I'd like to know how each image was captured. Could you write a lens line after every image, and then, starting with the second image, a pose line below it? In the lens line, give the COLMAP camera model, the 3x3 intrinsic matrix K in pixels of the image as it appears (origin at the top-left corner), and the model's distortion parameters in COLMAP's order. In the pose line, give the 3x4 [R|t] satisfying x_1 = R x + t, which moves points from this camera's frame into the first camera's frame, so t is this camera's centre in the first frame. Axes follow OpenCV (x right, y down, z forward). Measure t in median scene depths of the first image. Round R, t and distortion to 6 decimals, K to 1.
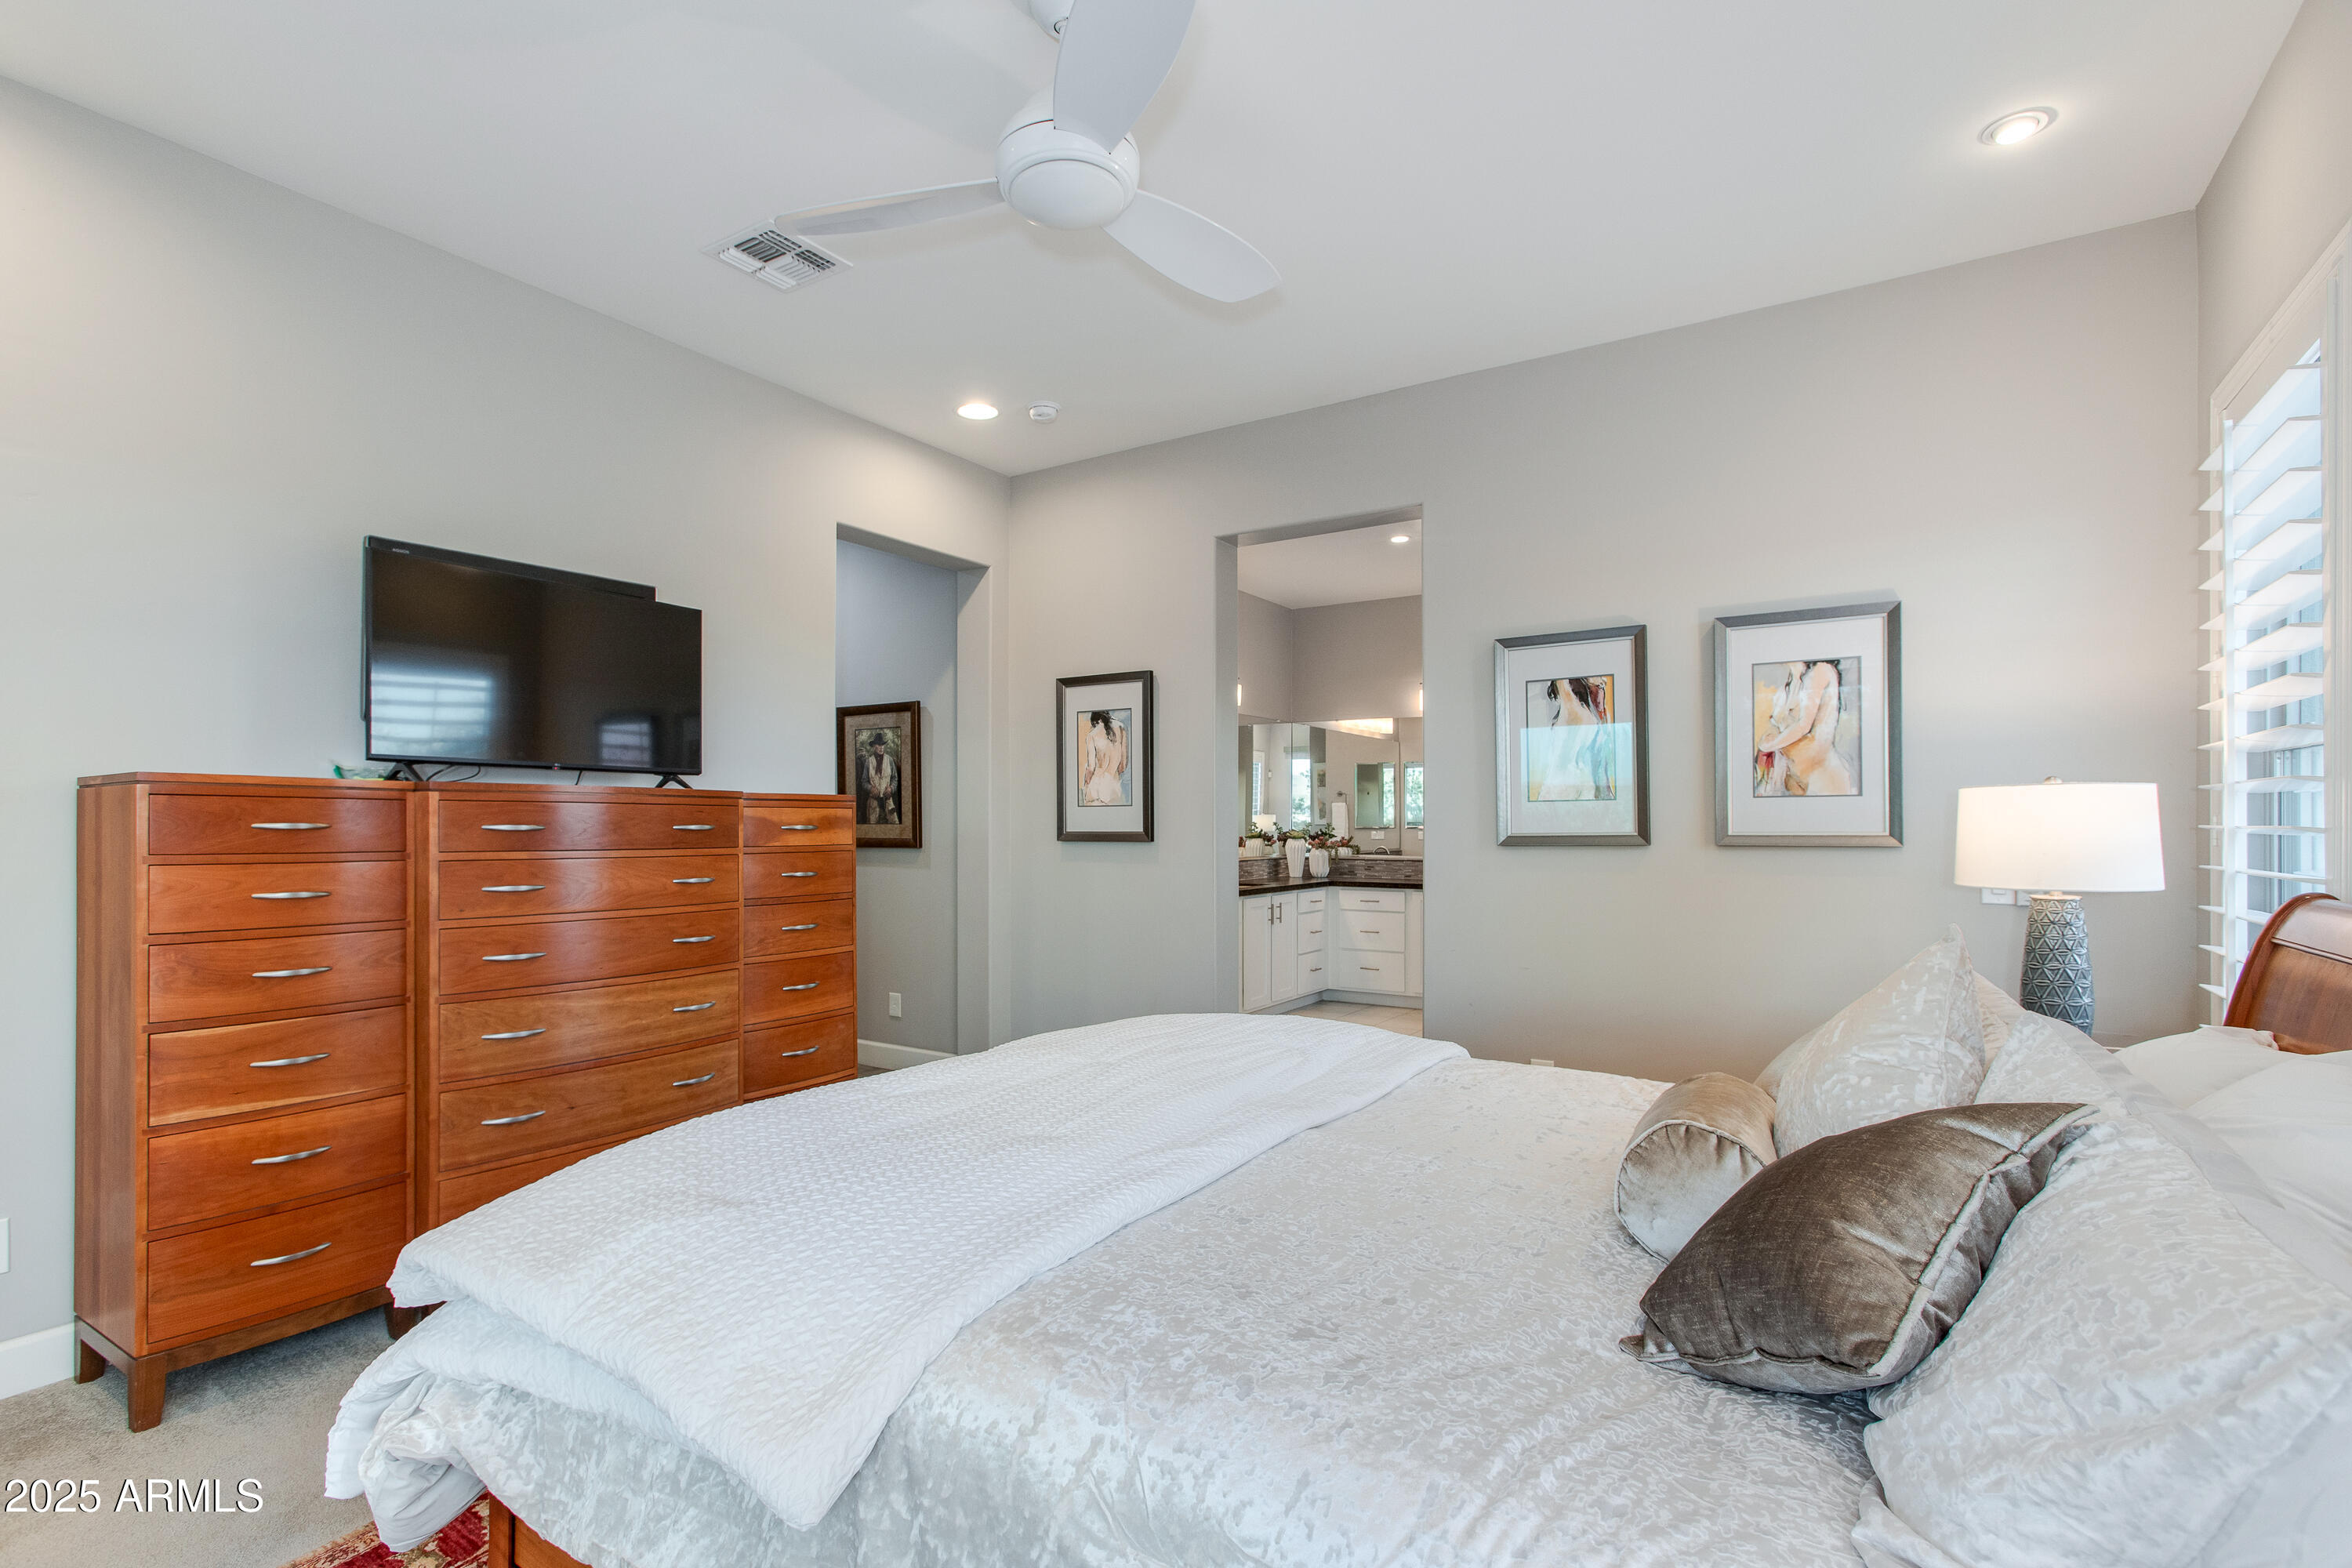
lens RADIAL K [[1061.7, 0, 1172.9], [0, 1061.7, 814.1], [0, 0, 1]] dist [-0.012398, 0.017049]
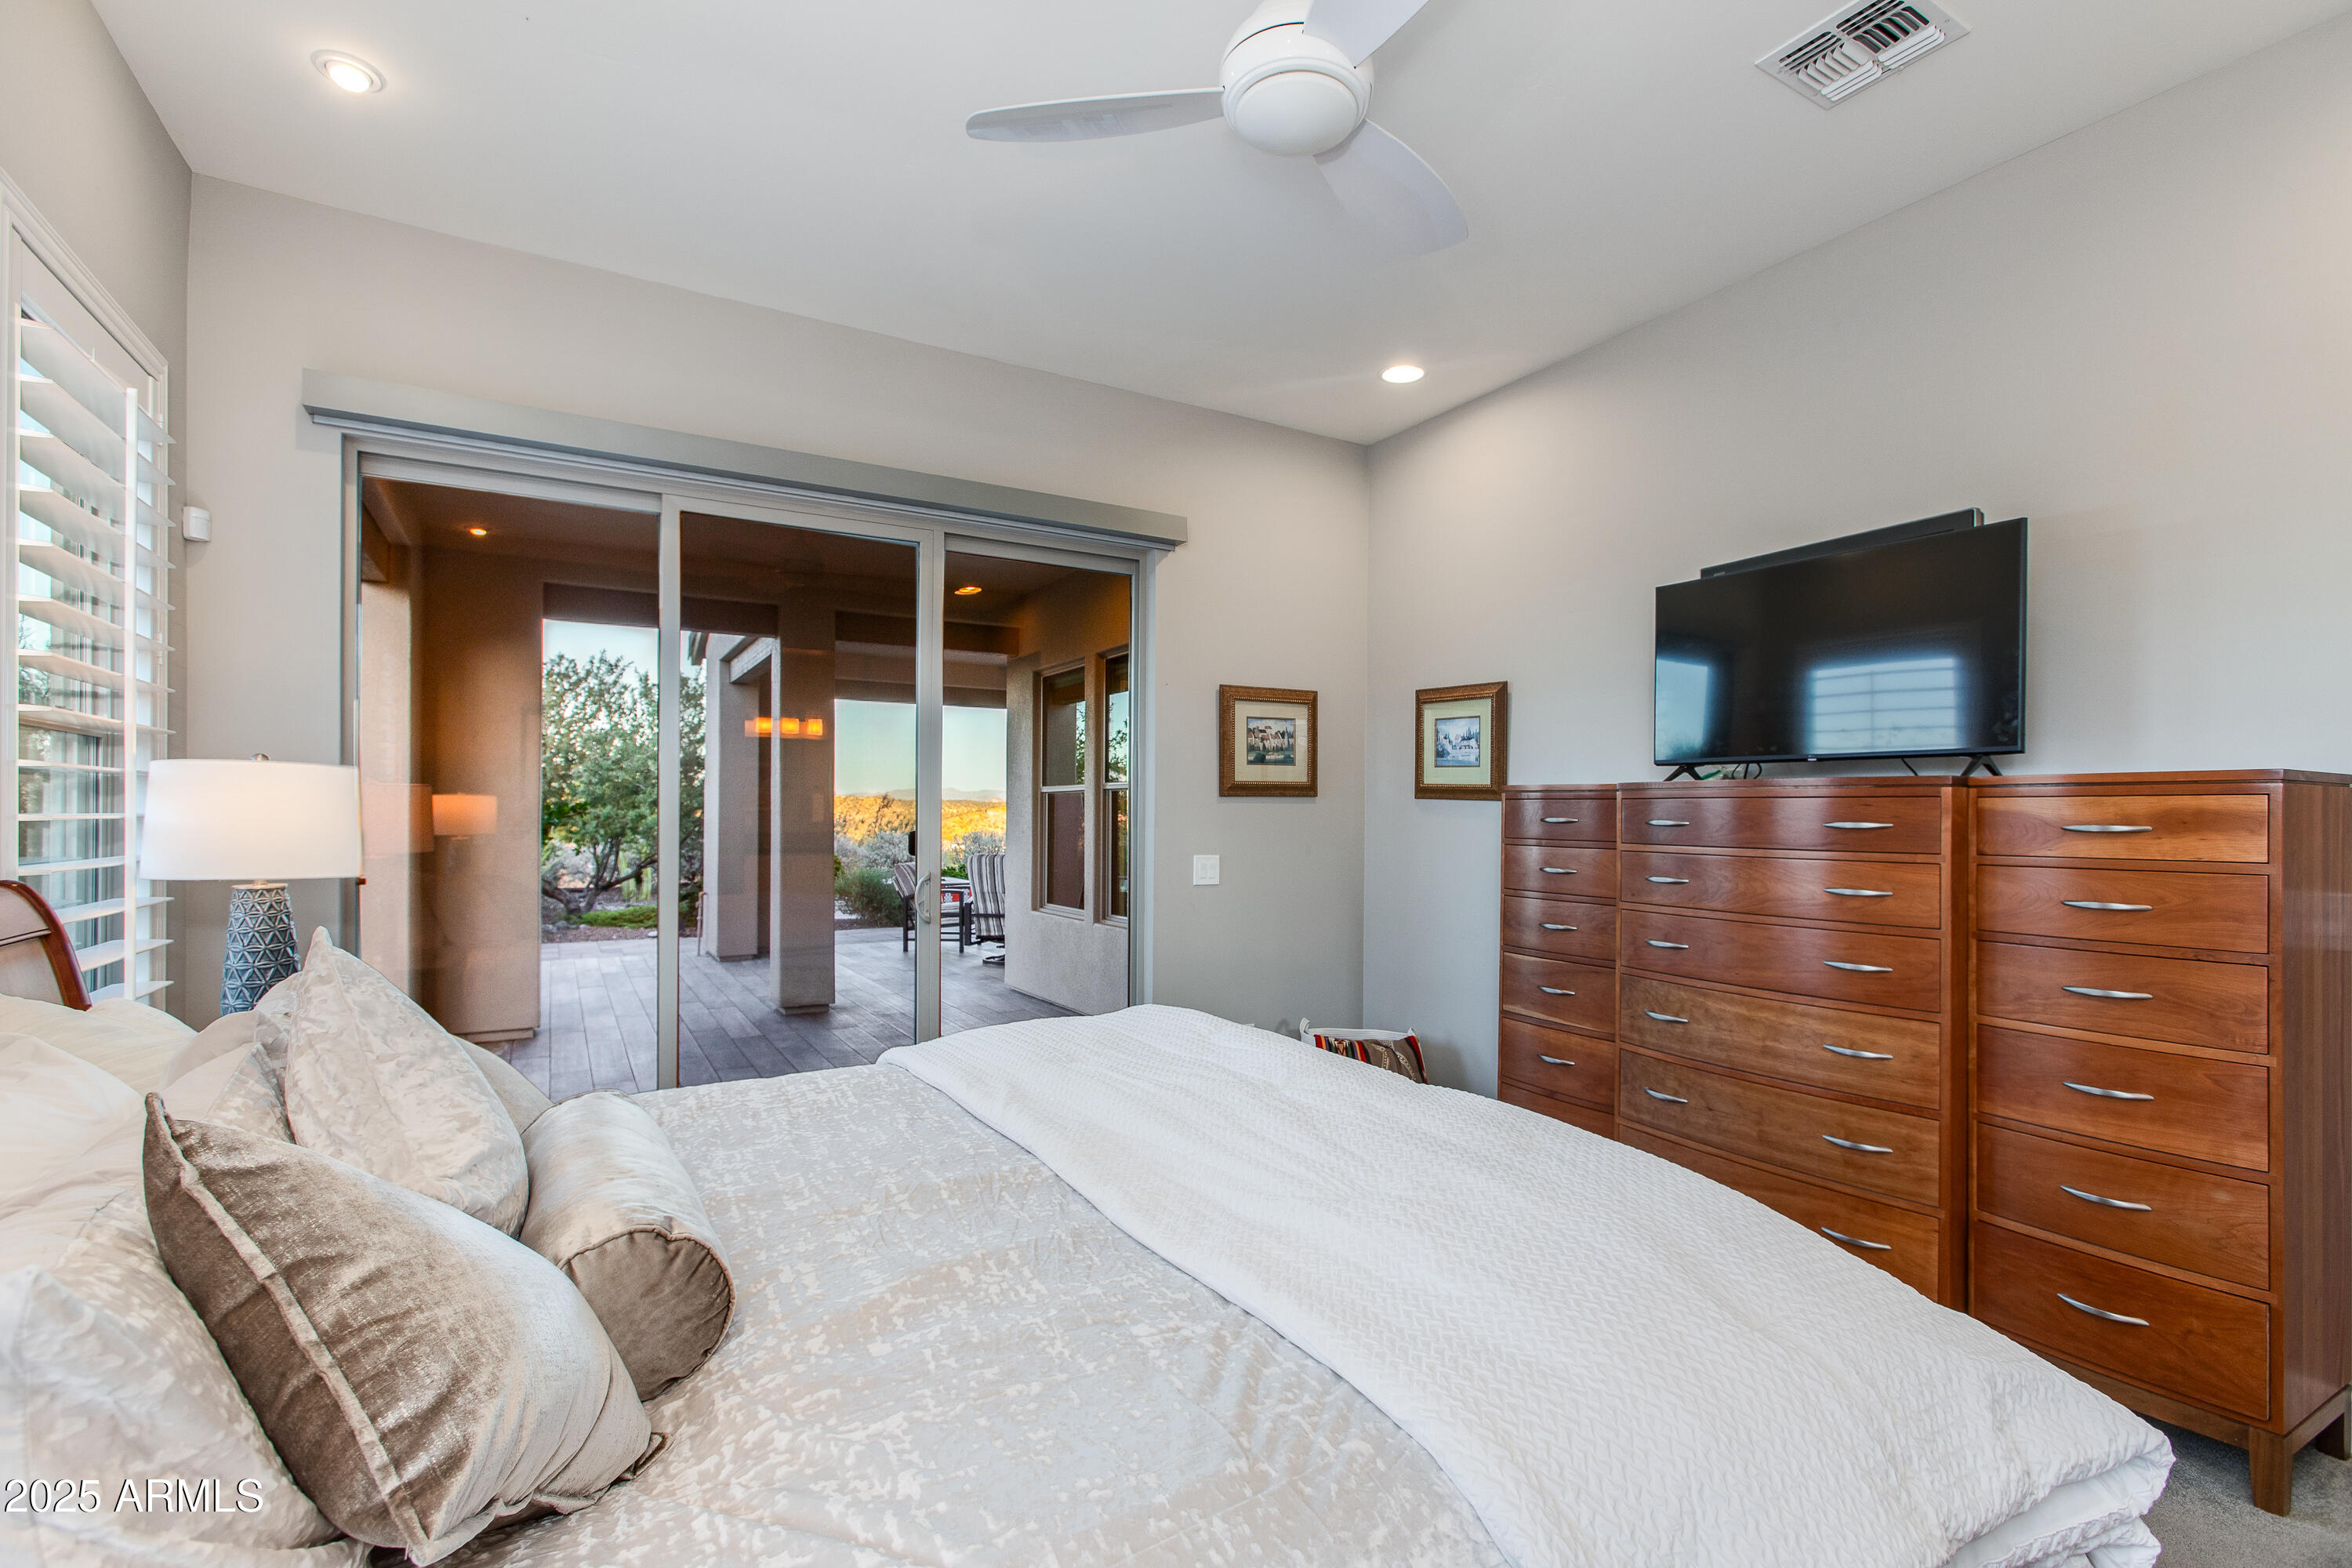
lens RADIAL K [[1061.7, 0, 1172.9], [0, 1061.7, 814.1], [0, 0, 1]] dist [-0.012398, 0.017049]
pose [[-0.437775, -0.006516, -0.899061, 0.518207], [0.001537, 0.999967, -0.007996, 0.010958], [0.899083, -0.004882, -0.437751, 0.954435]]
